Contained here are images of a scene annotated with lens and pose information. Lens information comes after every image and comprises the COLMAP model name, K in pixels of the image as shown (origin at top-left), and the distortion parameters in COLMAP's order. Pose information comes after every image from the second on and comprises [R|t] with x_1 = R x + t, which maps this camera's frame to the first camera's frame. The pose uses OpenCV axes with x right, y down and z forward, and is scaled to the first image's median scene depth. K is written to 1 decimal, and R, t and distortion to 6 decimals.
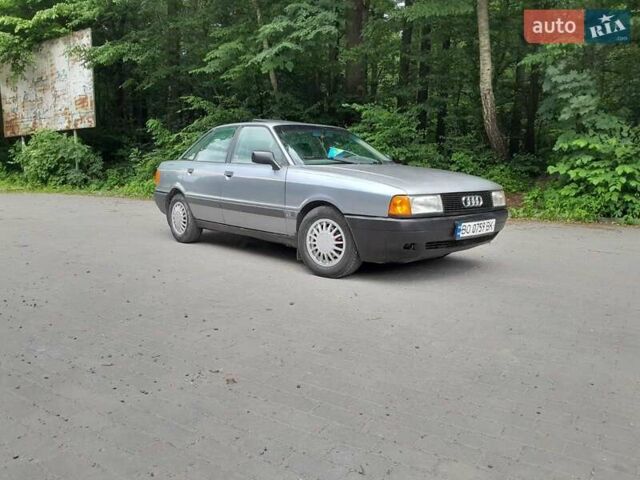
lens RADIAL K [[495.9, 0, 318.8], [0, 495.9, 229.6], [0, 0, 1]] dist [0.039220, -0.101409]
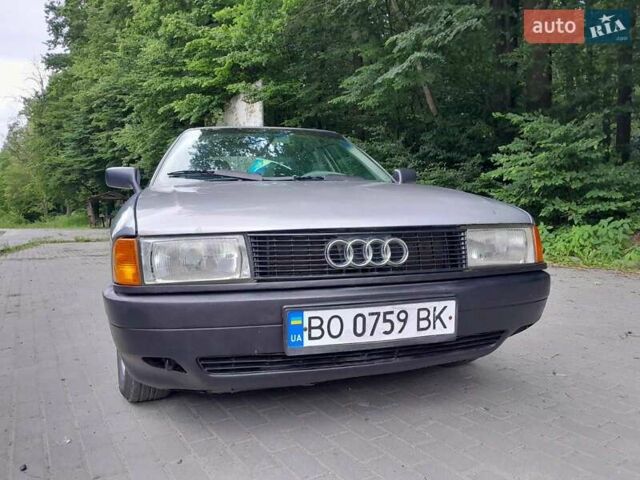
lens RADIAL K [[495.9, 0, 321.9], [0, 495.9, 242.2], [0, 0, 1]] dist [0.039220, -0.101409]
pose [[0.895676, 0.000108, -0.444706, 0.119572], [-0.029056, 0.997877, -0.058279, -0.011059], [0.443756, 0.065121, 0.893778, 0.171578]]
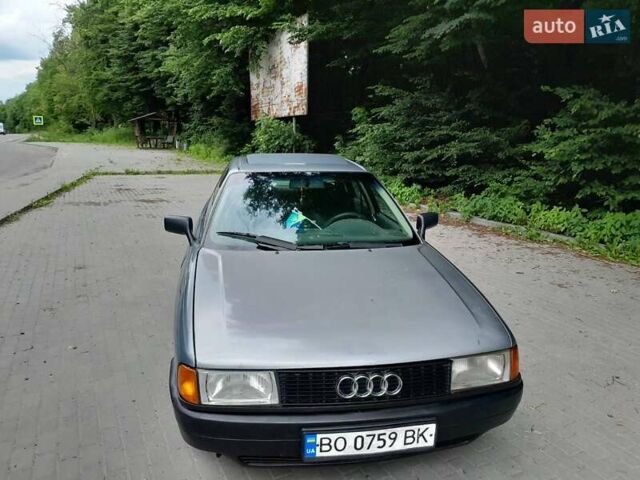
lens RADIAL K [[495.9, 0, 321.7], [0, 495.9, 242.9], [0, 0, 1]] dist [0.039220, -0.101409]
pose [[0.854395, 0.121147, -0.505305, 0.133969], [-0.076049, 0.991125, 0.109034, -0.066383], [0.514029, -0.054730, 0.856025, 0.149507]]
